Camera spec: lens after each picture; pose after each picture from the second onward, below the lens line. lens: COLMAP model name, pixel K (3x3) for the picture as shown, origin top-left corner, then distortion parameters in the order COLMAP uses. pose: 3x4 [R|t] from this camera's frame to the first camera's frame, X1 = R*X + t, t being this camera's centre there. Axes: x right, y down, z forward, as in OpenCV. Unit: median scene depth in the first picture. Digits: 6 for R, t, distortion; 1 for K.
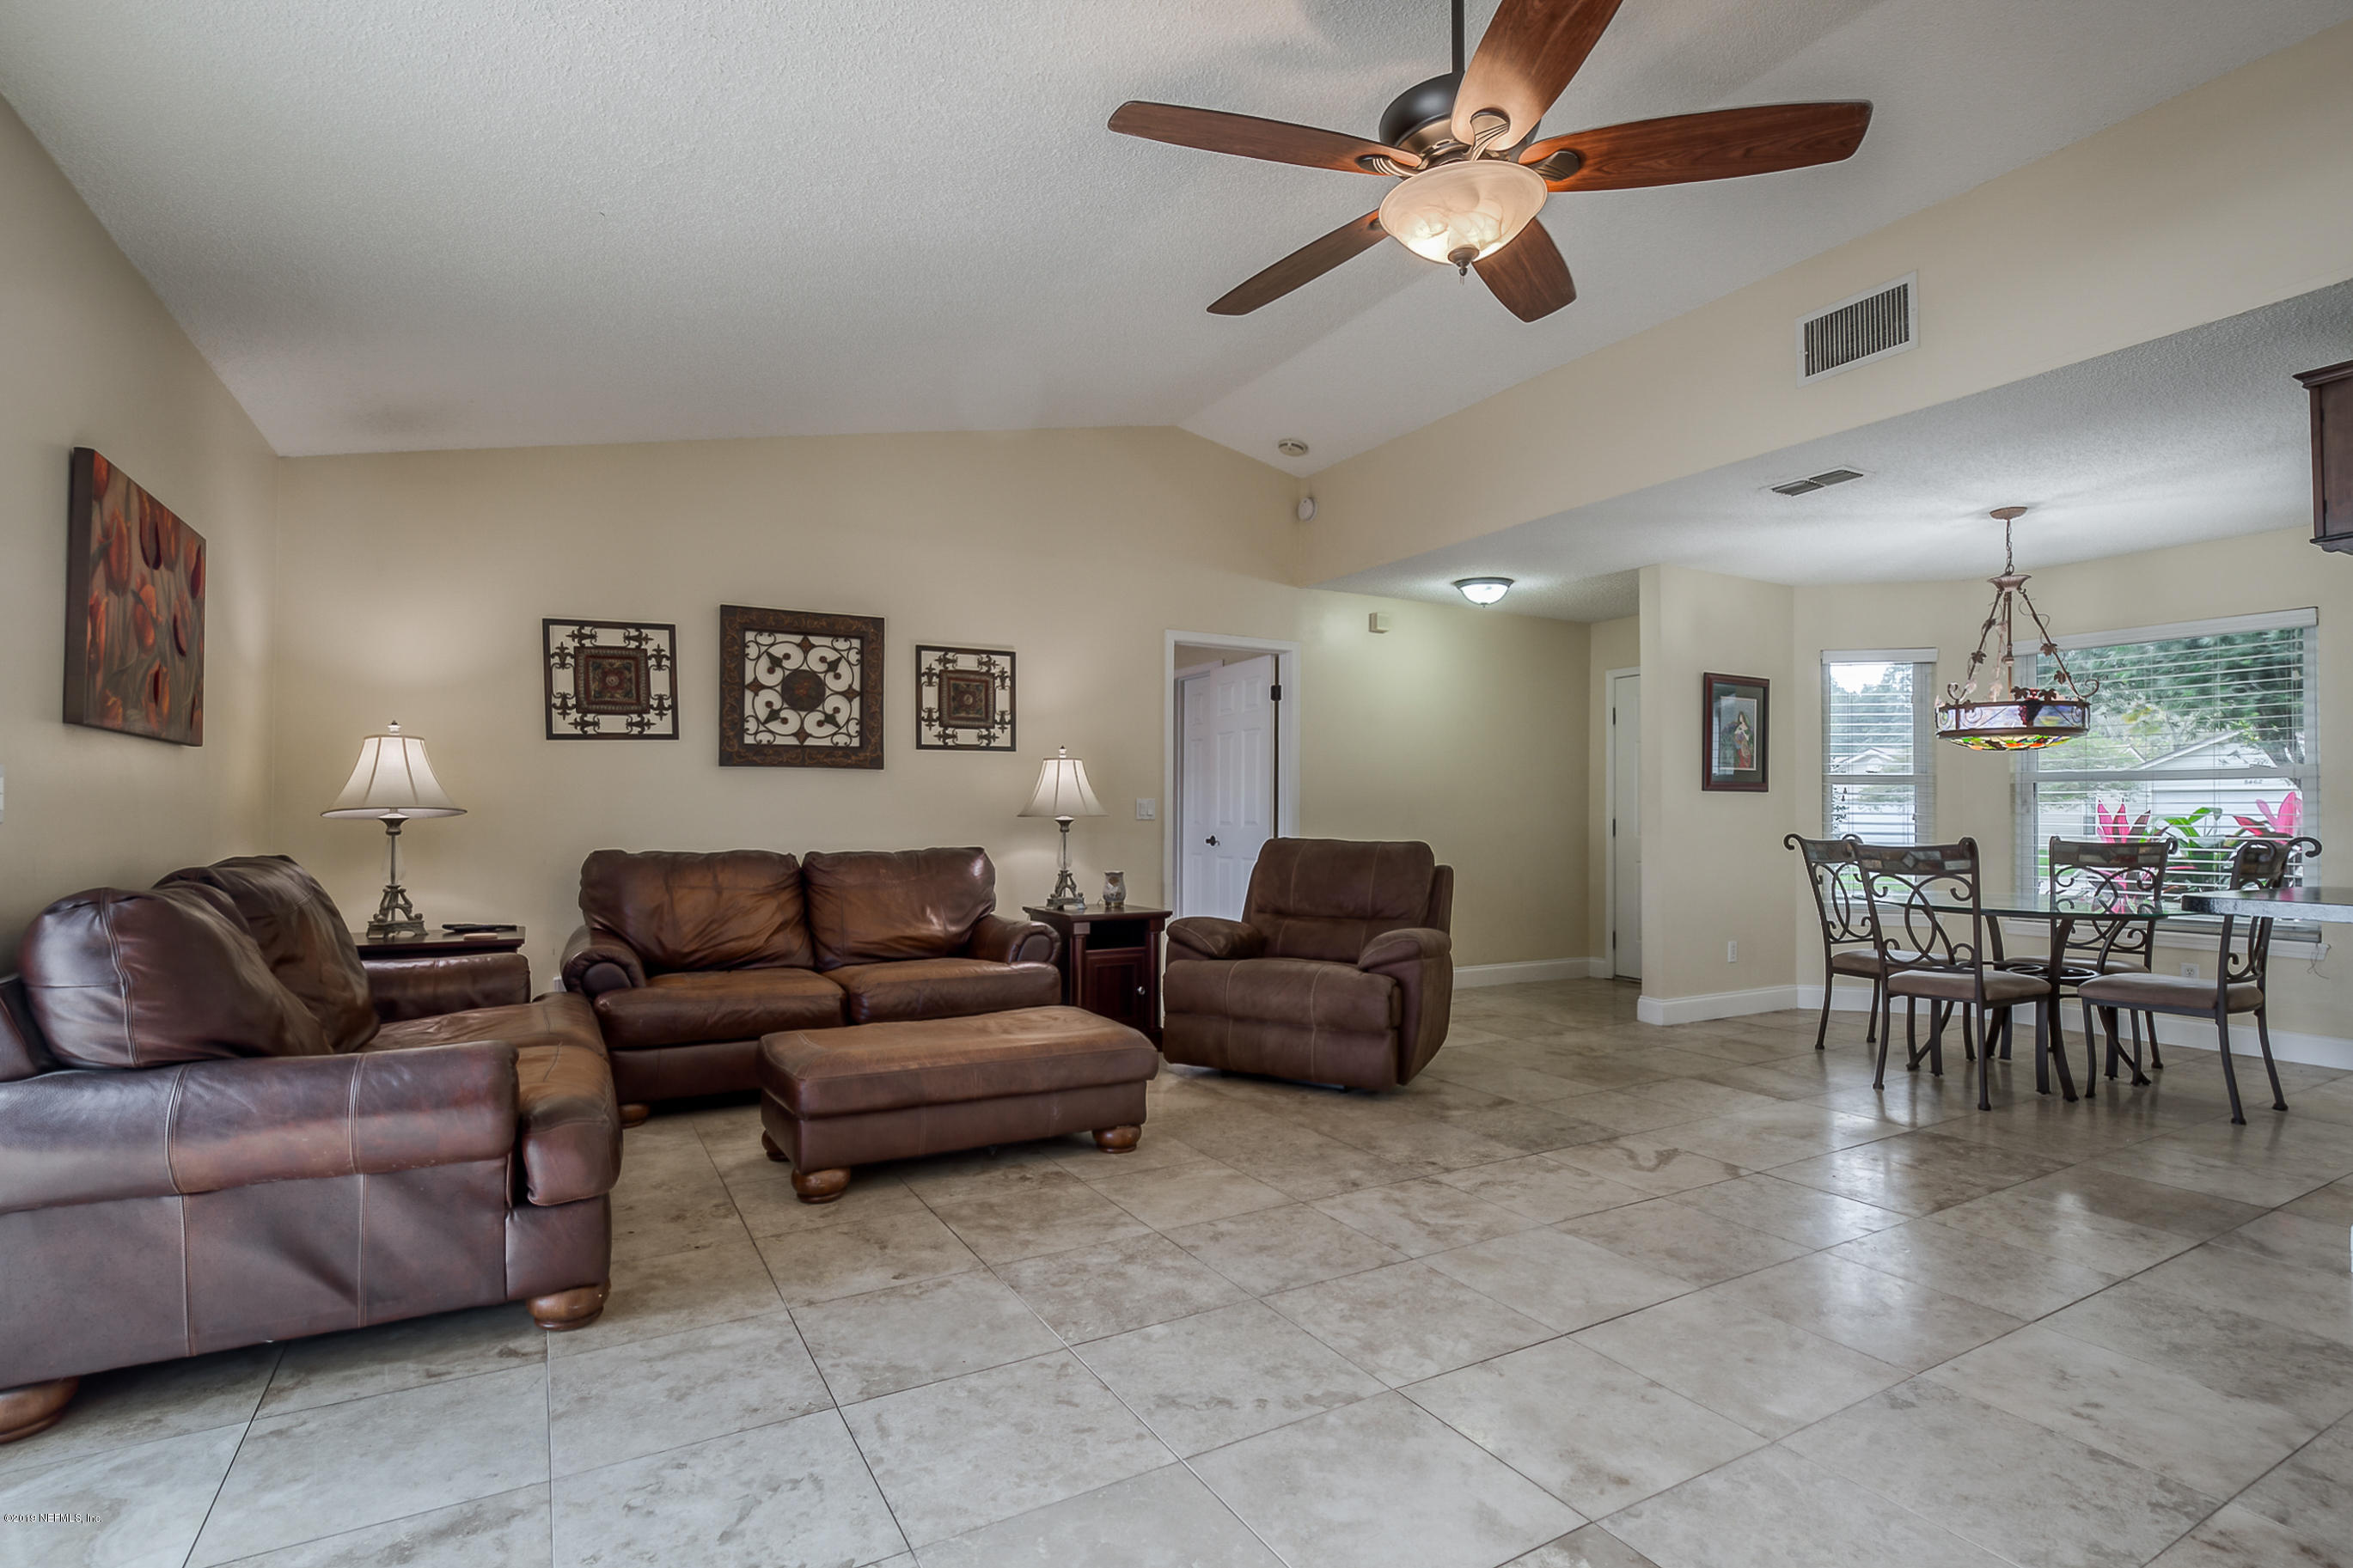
lens RADIAL K [[1147.9, 0, 1175.4], [0, 1147.9, 808.4], [0, 0, 1]] dist [-0.013935, 0.000447]
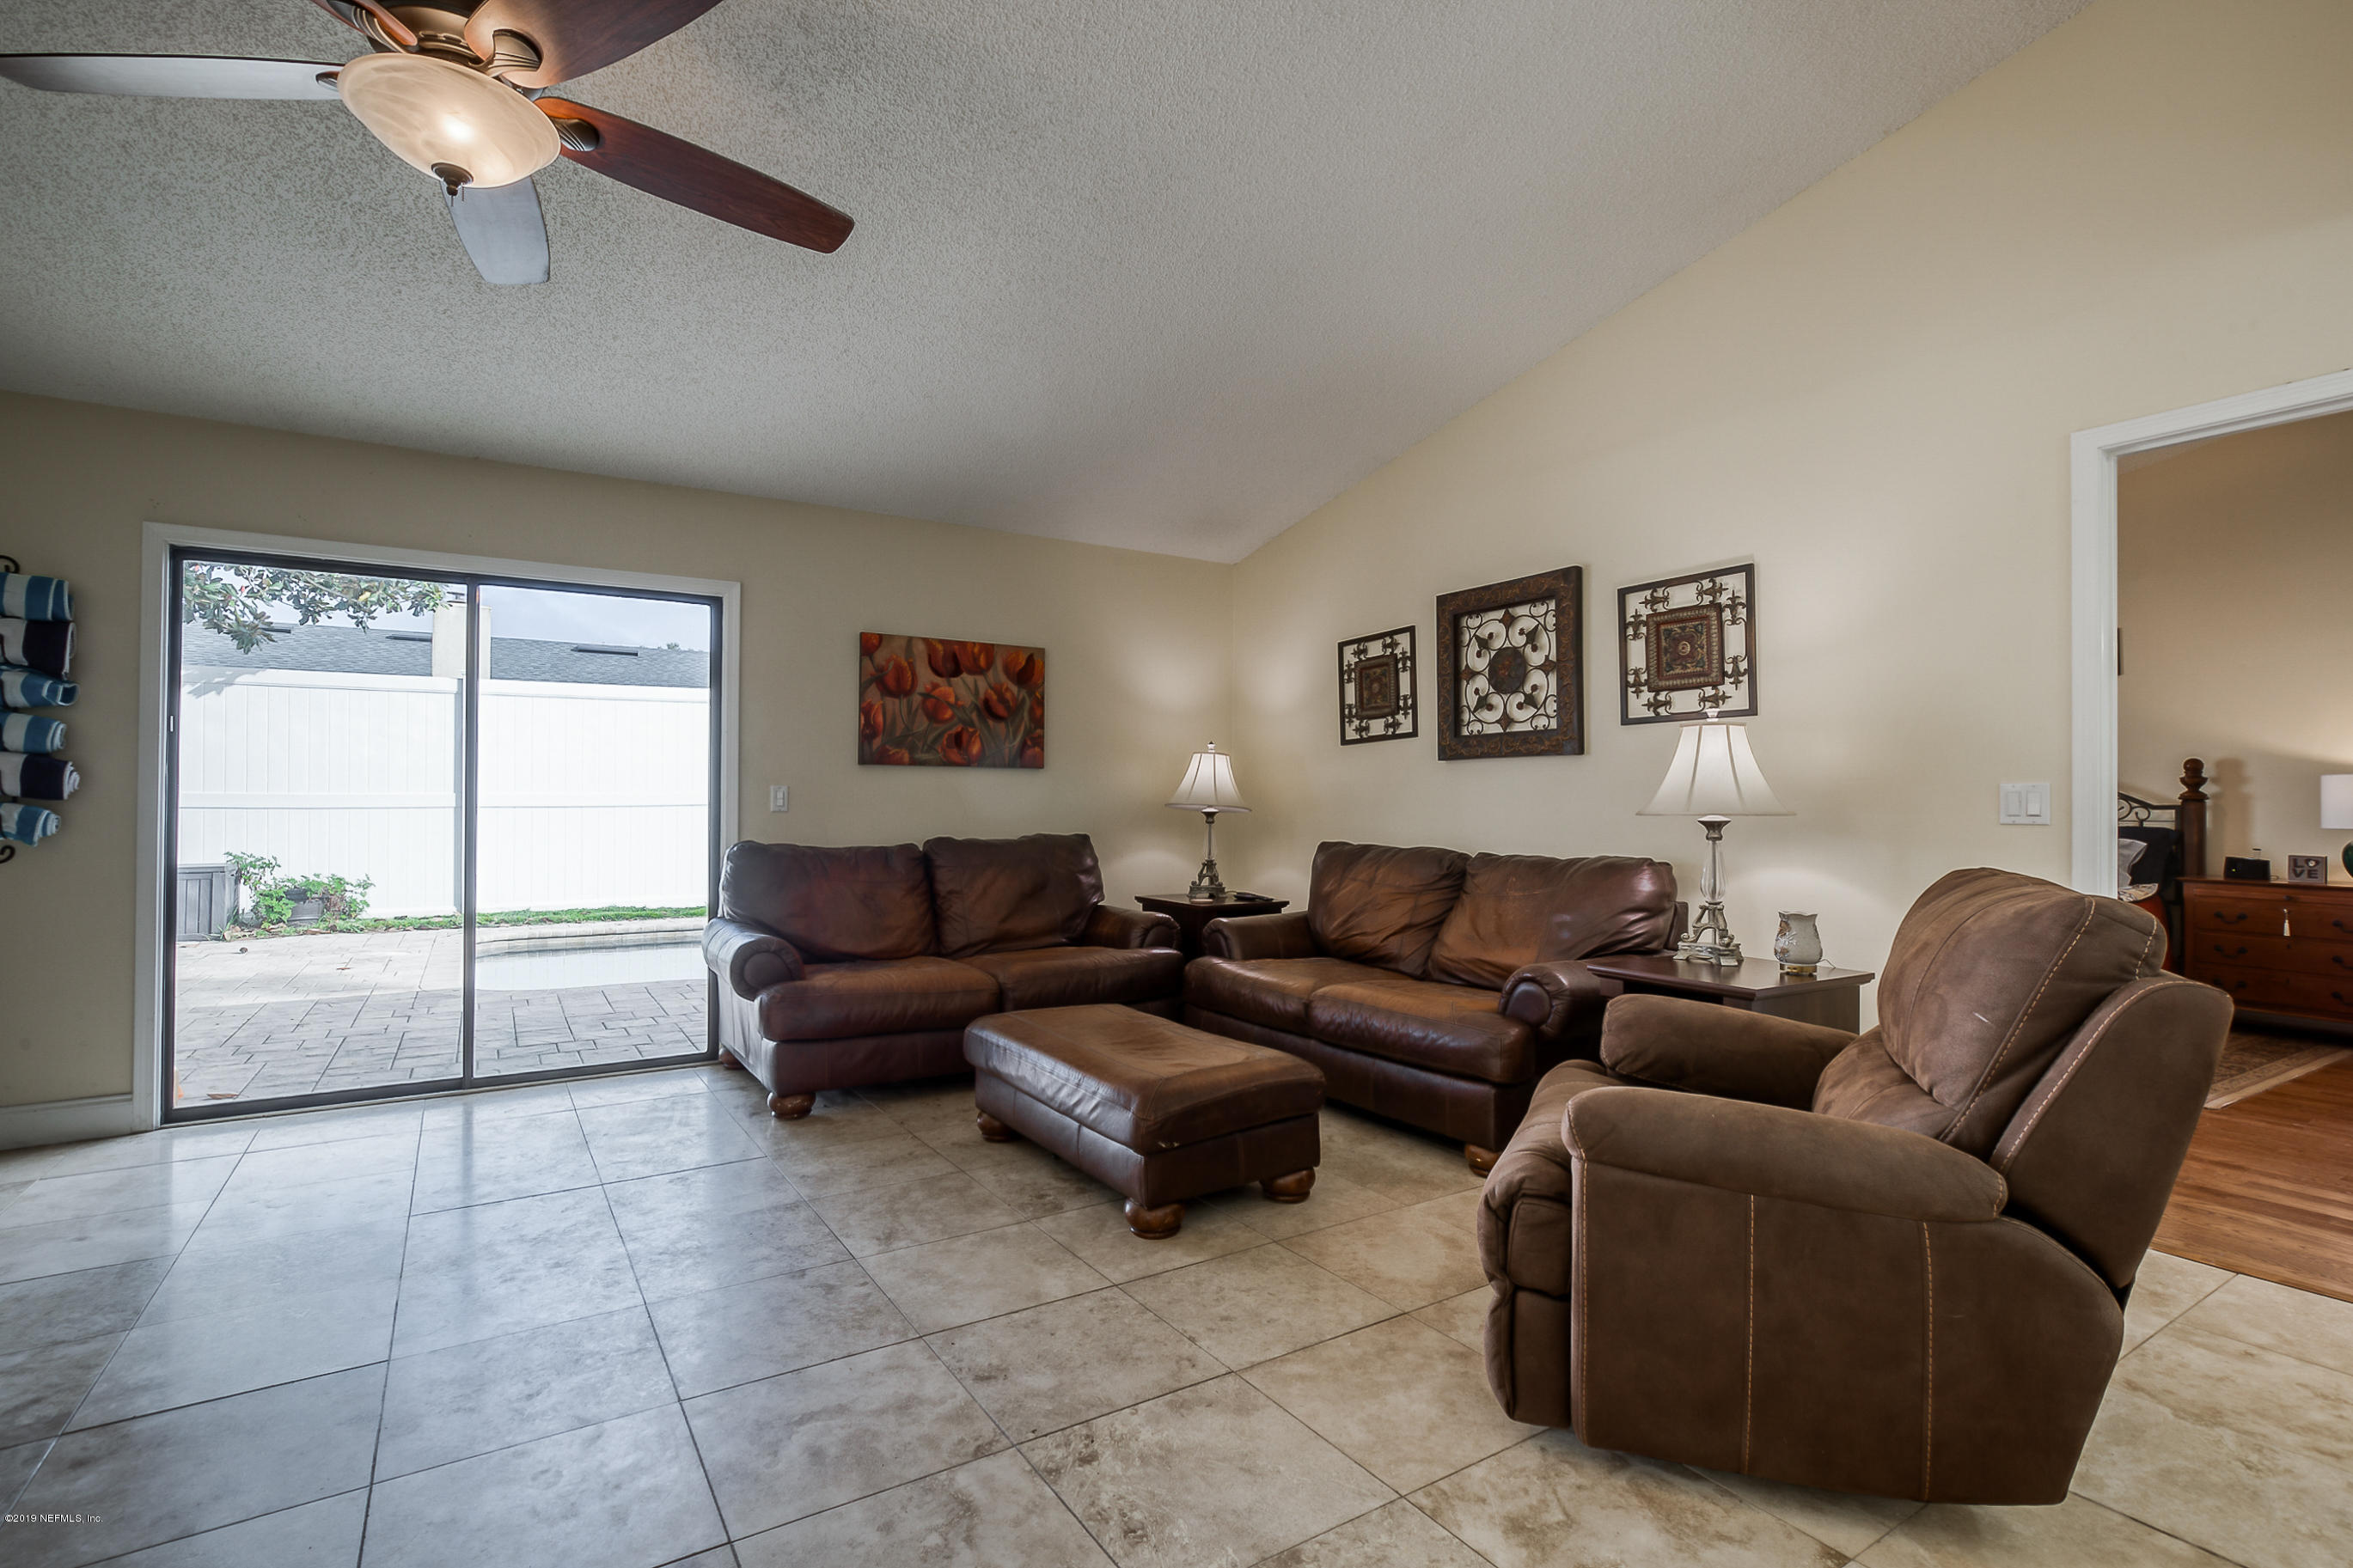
lens RADIAL K [[1110.1, 0, 1168.2], [0, 1110.1, 788.5], [0, 0, 1]] dist [-0.020109, 0.018136]
pose [[0.034417, -0.013811, -0.999312, 0.571207], [0.004864, 0.999895, -0.013651, -0.001434], [0.999396, -0.004391, 0.034481, 0.774292]]
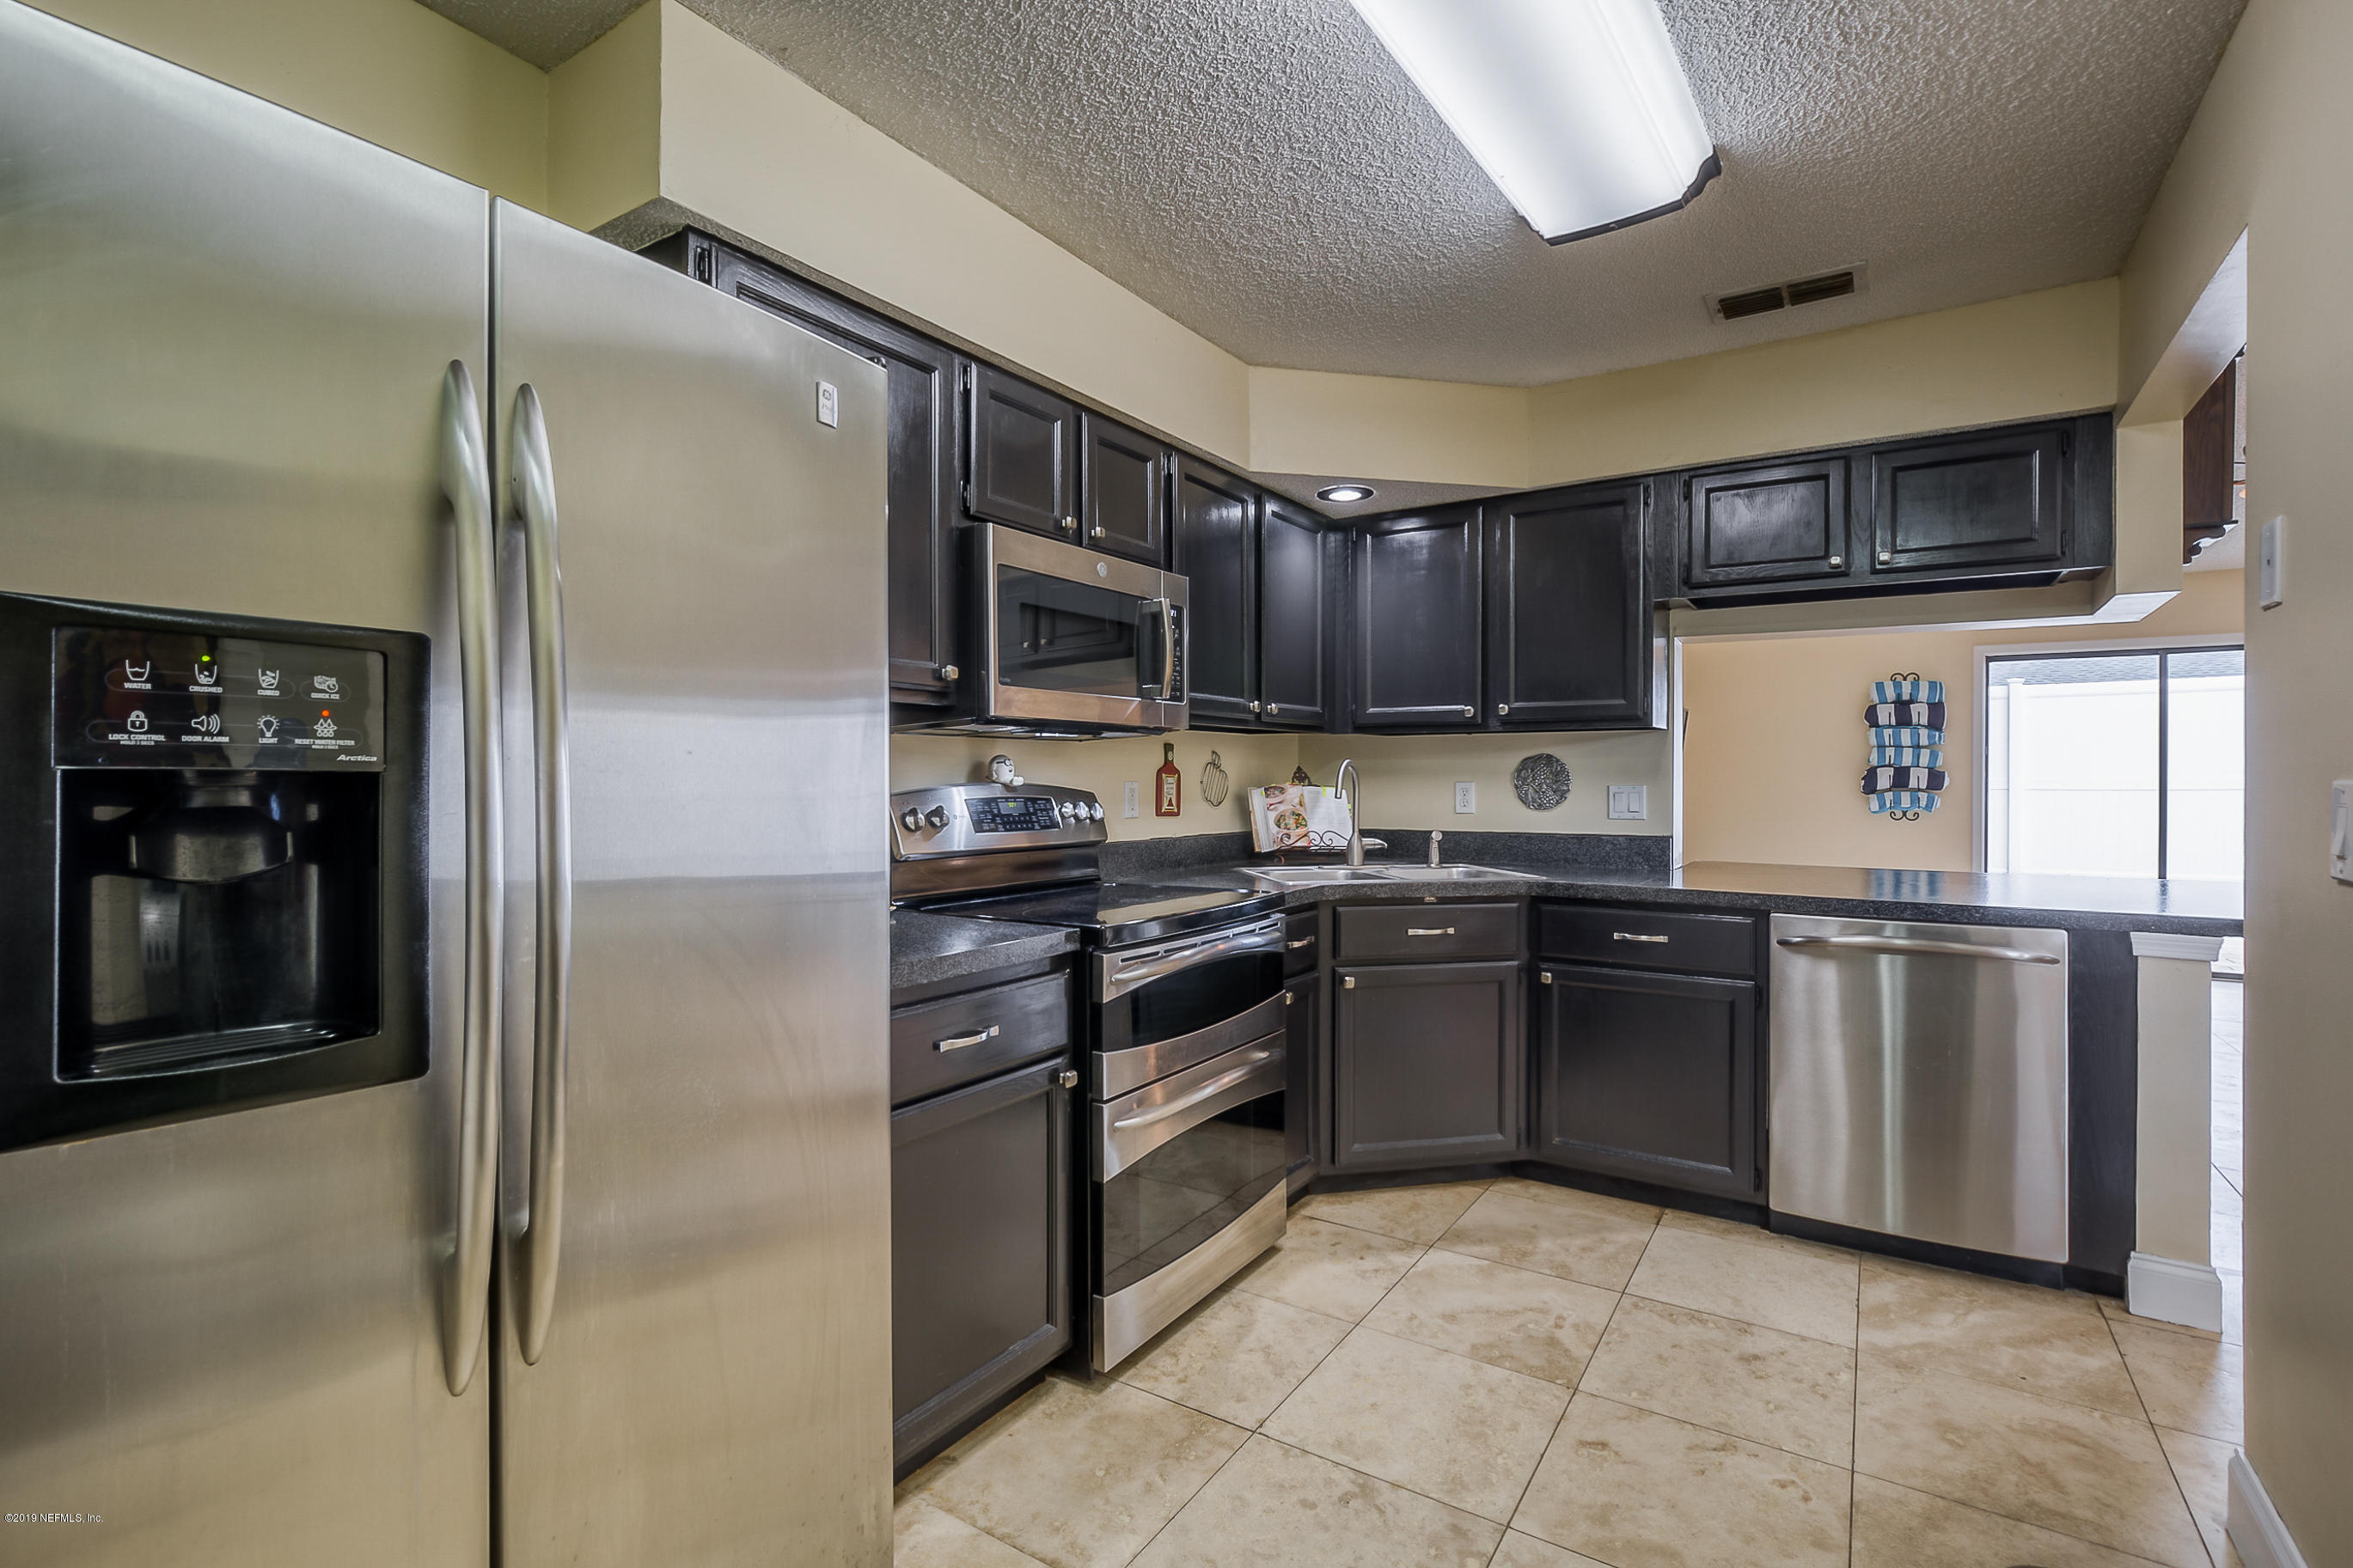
lens RADIAL K [[1051.2, 0, 1176.5], [0, 1051.2, 784.0], [0, 0, 1]] dist [-0.014307, -0.000116]
pose [[-0.897580, 0.002017, -0.440847, 1.388745], [0.002776, 0.999996, -0.001076, -0.018562], [0.440843, -0.002190, -0.897581, 0.875120]]
